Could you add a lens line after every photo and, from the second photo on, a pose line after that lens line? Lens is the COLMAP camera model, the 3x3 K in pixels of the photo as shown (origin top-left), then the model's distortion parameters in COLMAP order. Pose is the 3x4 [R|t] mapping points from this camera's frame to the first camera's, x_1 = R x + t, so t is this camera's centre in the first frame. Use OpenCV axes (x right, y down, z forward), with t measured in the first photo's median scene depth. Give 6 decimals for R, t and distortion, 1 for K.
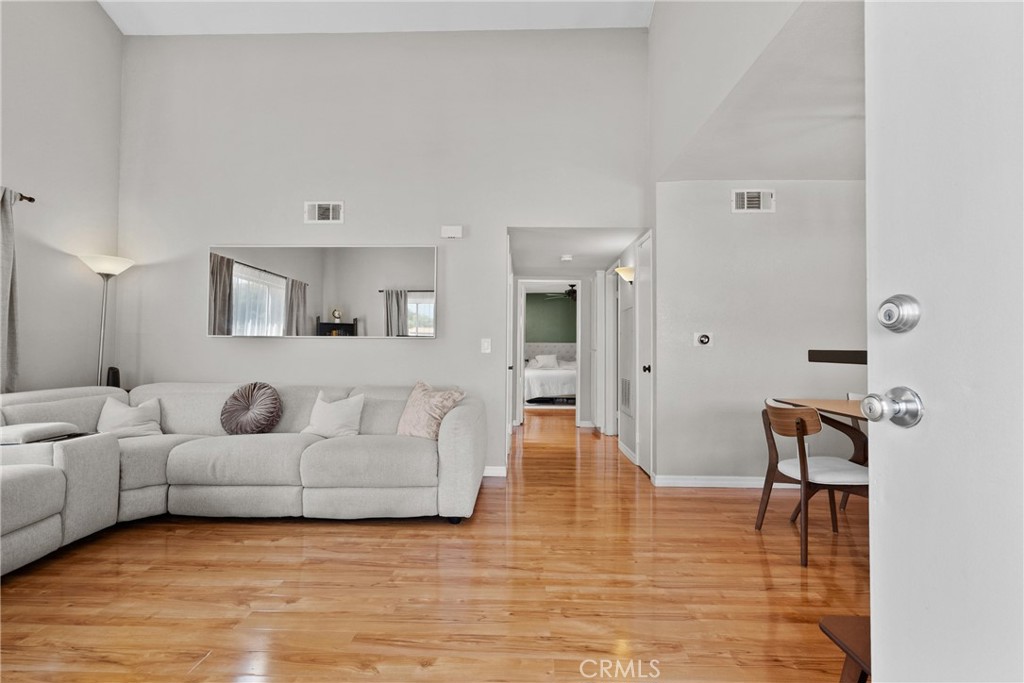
lens RADIAL K [[469.4, 0, 512.0], [0, 469.4, 341.5], [0, 0, 1]] dist [-0.003298, -0.000226]
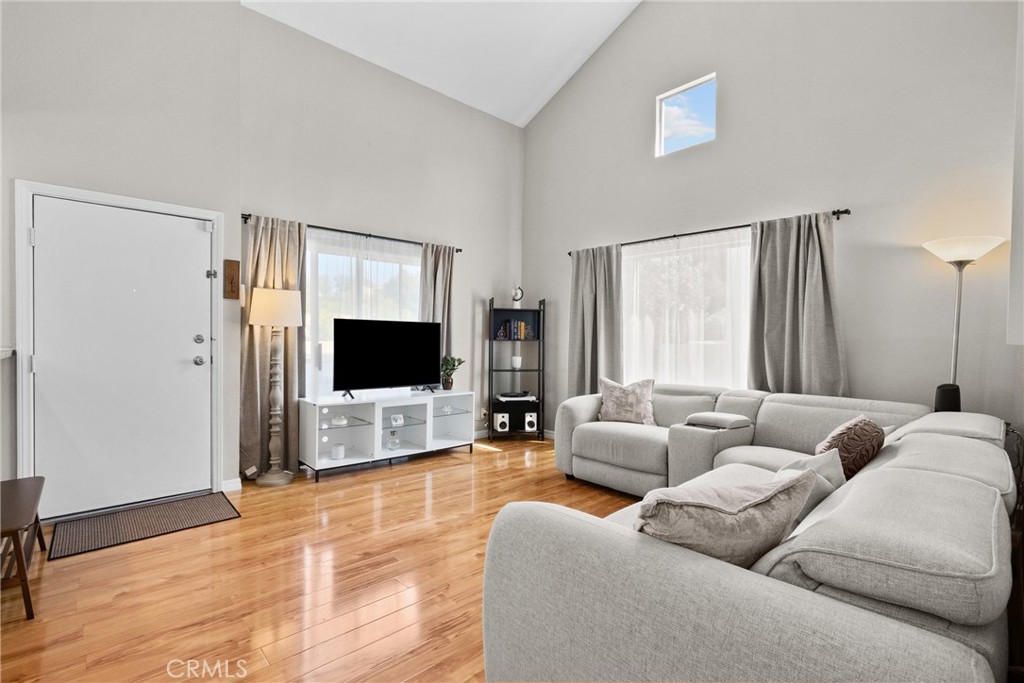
lens RADIAL K [[466.7, 0, 512.0], [0, 466.7, 341.5], [0, 0, 1]] dist [-0.003500, -0.000499]
pose [[-0.718277, -0.006524, -0.695727, 0.242587], [-0.003443, 0.999977, -0.005822, -0.010409], [0.695749, -0.001786, -0.718283, 1.377713]]
